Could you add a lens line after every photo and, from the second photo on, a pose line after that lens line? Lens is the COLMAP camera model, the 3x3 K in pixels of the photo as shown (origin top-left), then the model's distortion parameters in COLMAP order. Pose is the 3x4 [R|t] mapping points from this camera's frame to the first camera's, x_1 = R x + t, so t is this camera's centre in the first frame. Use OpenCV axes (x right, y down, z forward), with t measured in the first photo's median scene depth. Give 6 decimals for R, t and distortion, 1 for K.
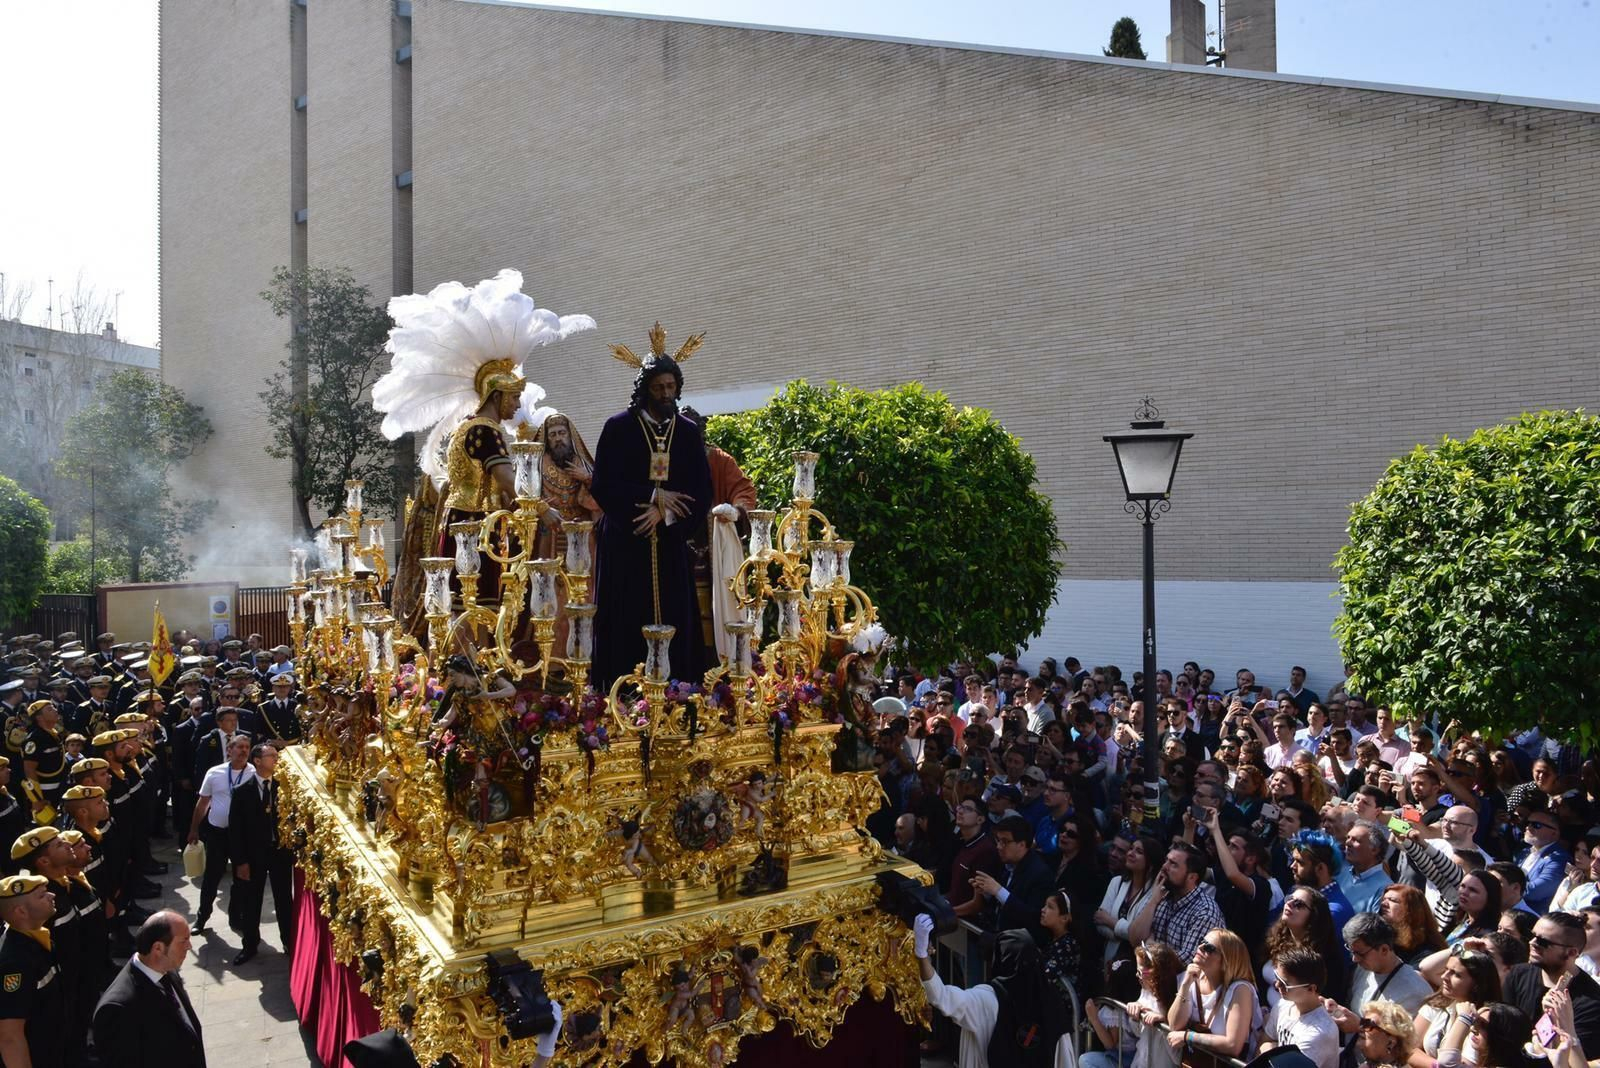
lens RADIAL K [[1050.2, 0, 800.0], [0, 1050.2, 534.0], [0, 0, 1]] dist [-0.007975, -0.001584]
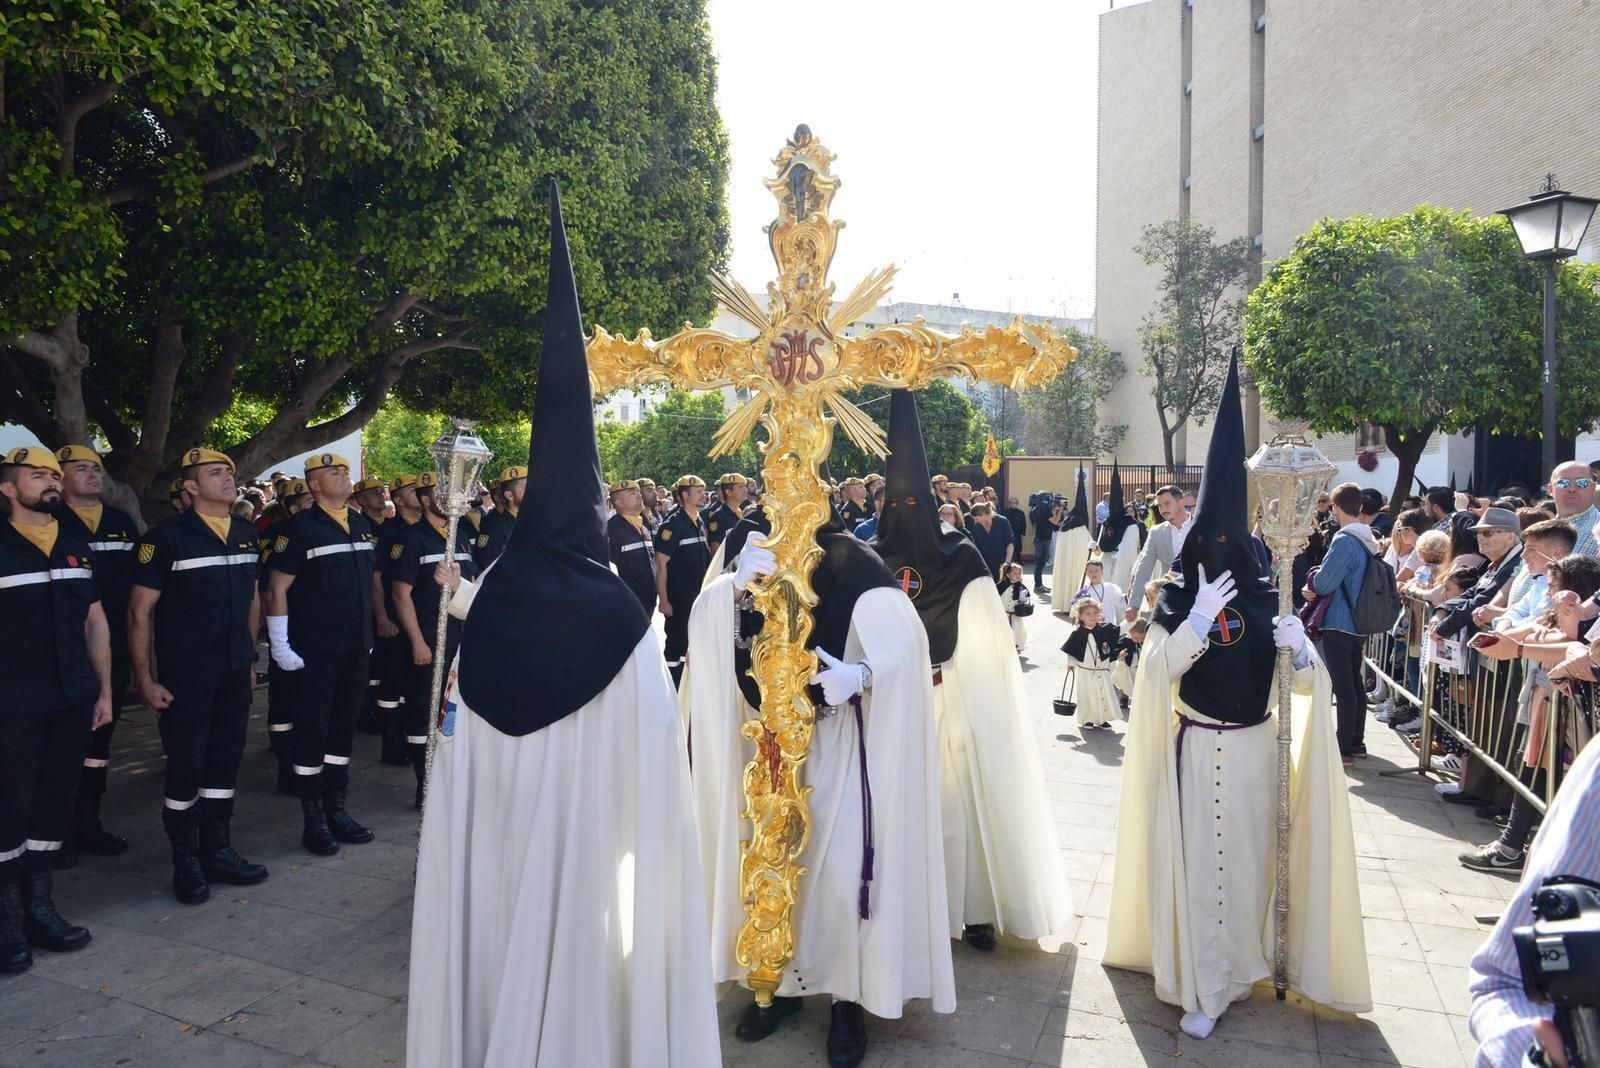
lens RADIAL K [[1090.3, 0, 797.2], [0, 1090.3, 520.5], [0, 0, 1]] dist [-0.007997, 0.003091]
pose [[0.641600, 0.018102, -0.766825, 0.291499], [-0.011381, 0.999836, 0.014079, 0.103508], [0.766955, -0.000306, 0.641701, -0.212073]]
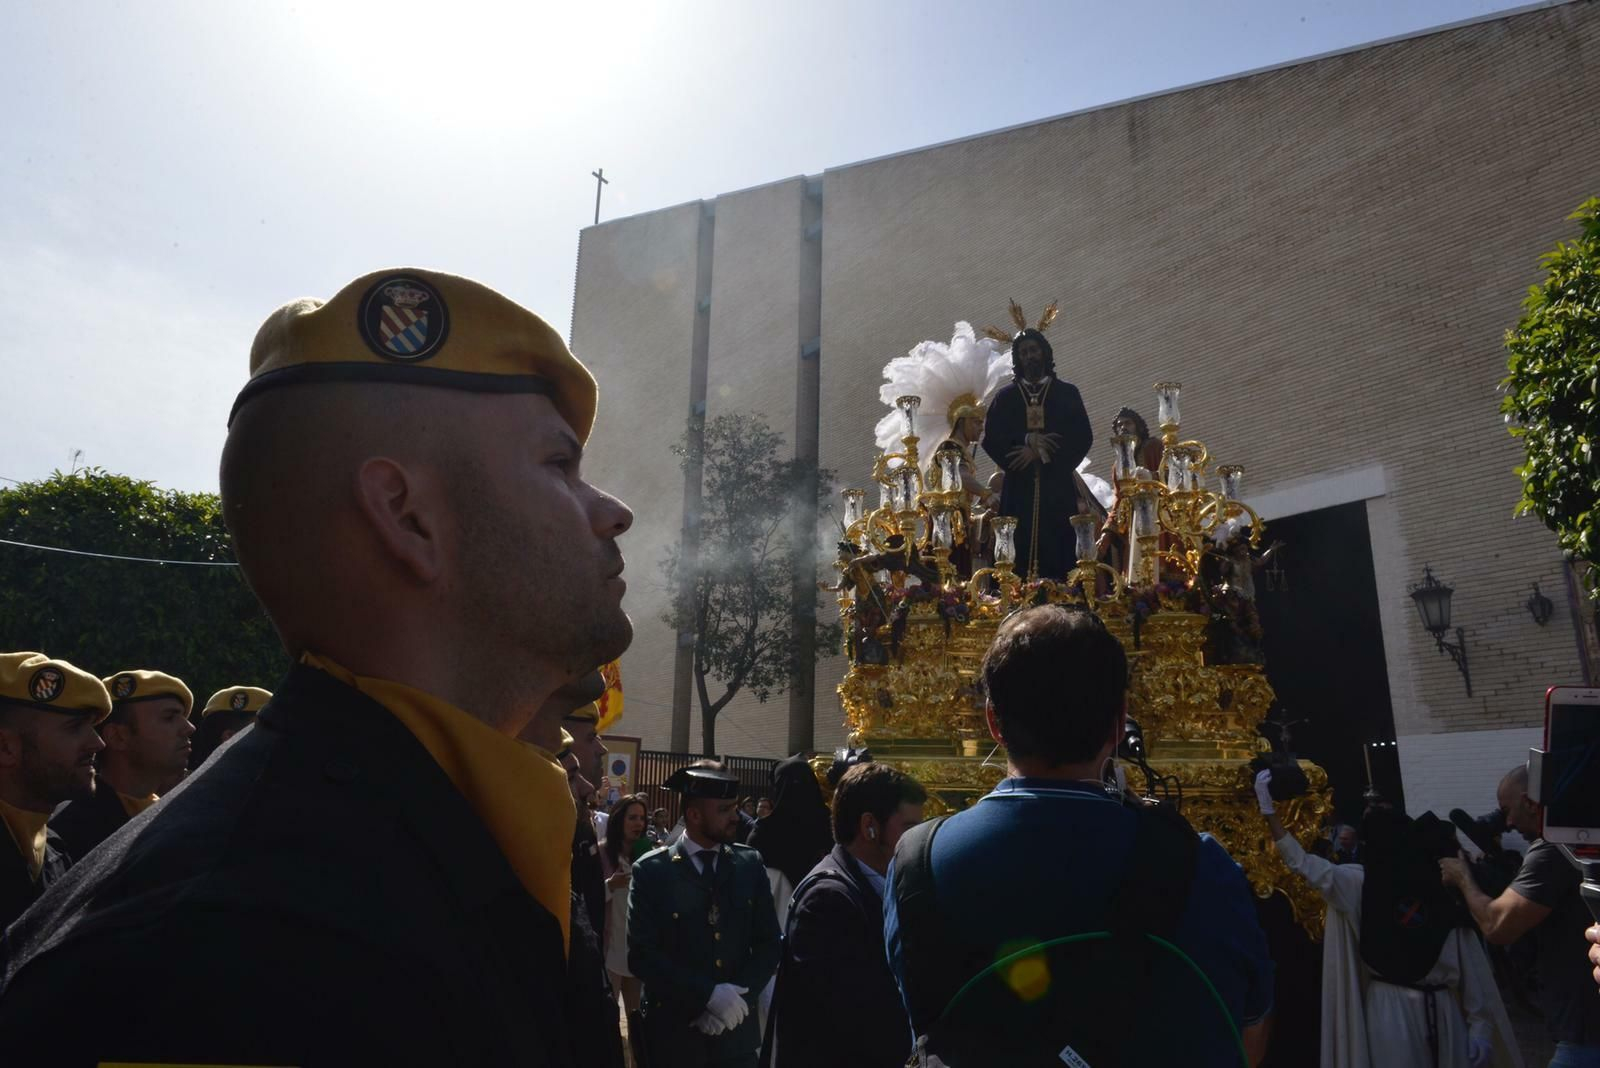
lens RADIAL K [[1066.6, 0, 802.9], [0, 1066.6, 545.5], [0, 0, 1]] dist [-0.004002, -0.001509]
pose [[0.959415, -0.045189, -0.278354, -0.165165], [-0.030795, 0.964385, -0.262704, 0.106660], [0.280312, 0.260614, 0.923854, 0.213817]]
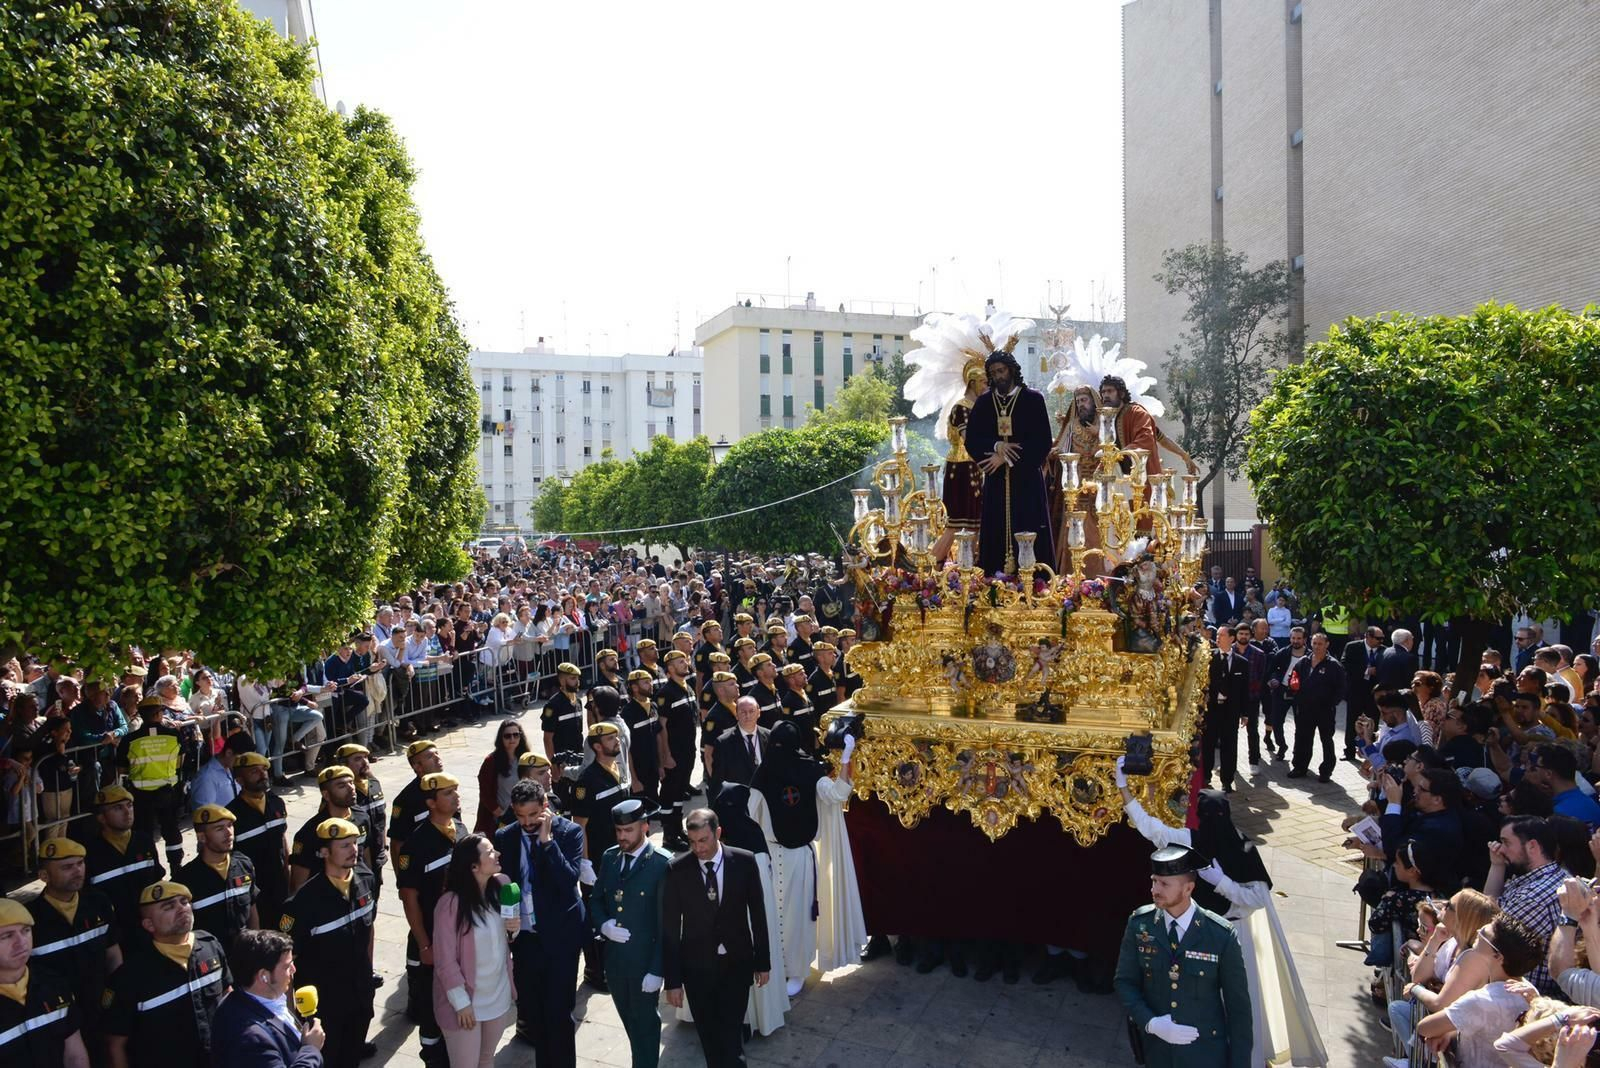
lens RADIAL K [[1090.3, 0, 797.2], [0, 1090.3, 520.5], [0, 0, 1]] dist [-0.007997, 0.003091]
pose [[0.600891, 0.008154, -0.799289, 0.227890], [0.011821, 0.999748, 0.019086, 0.008528], [0.799243, -0.020917, 0.600644, -0.035044]]
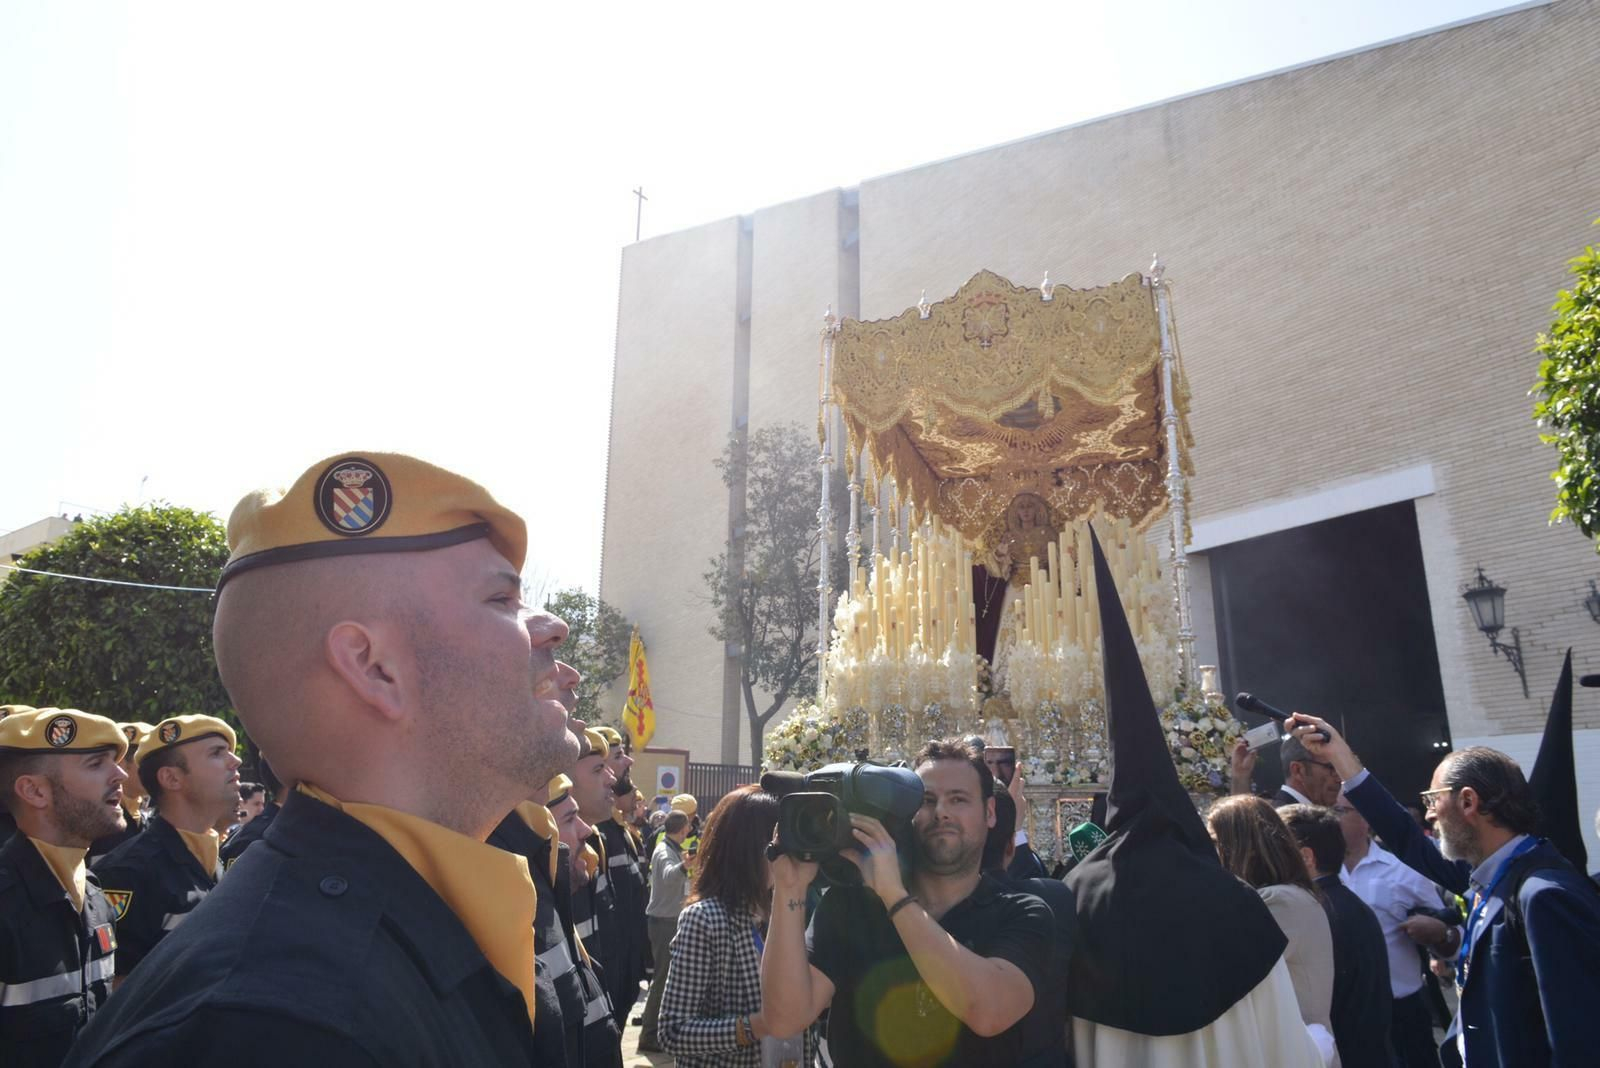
lens RADIAL K [[1066.6, 0, 802.9], [0, 1066.6, 545.5], [0, 0, 1]] dist [-0.004002, -0.001509]
pose [[0.944152, -0.068483, -0.322316, -0.157329], [-0.020953, 0.963707, -0.266140, 0.103115], [0.328844, 0.258030, 0.908450, 0.208311]]
